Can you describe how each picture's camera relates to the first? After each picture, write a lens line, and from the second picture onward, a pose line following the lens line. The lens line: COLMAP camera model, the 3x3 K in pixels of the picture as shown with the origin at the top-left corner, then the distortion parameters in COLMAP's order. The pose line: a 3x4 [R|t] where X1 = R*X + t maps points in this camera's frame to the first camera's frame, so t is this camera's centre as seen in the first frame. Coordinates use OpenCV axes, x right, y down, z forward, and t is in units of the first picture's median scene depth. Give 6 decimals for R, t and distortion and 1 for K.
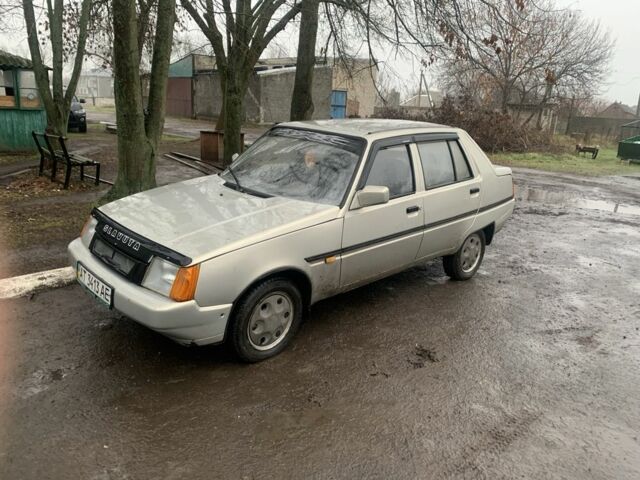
lens RADIAL K [[512.0, 0, 320.0], [0, 512.0, 240.0], [0, 0, 1]] dist [0.016842, -0.008058]
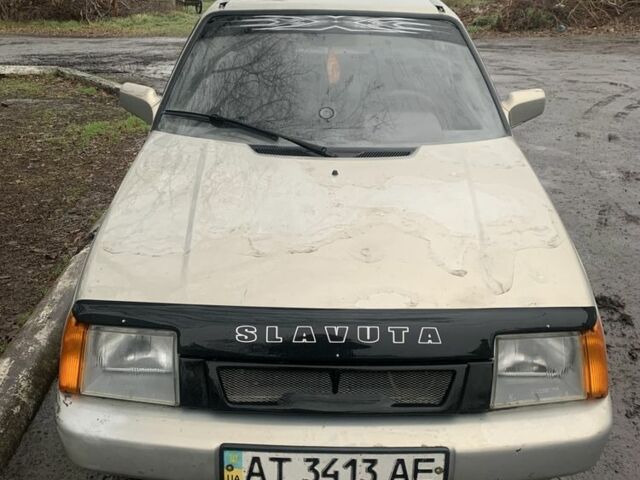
lens RADIAL K [[687.7, 0, 320.0], [0, 687.7, 240.0], [0, 0, 1]] dist [0.000733, -0.447838]
pose [[0.676696, -0.324423, 0.660933, -0.524882], [0.217368, 0.945704, 0.241652, -0.150888], [-0.703444, -0.019859, 0.710473, 0.451466]]
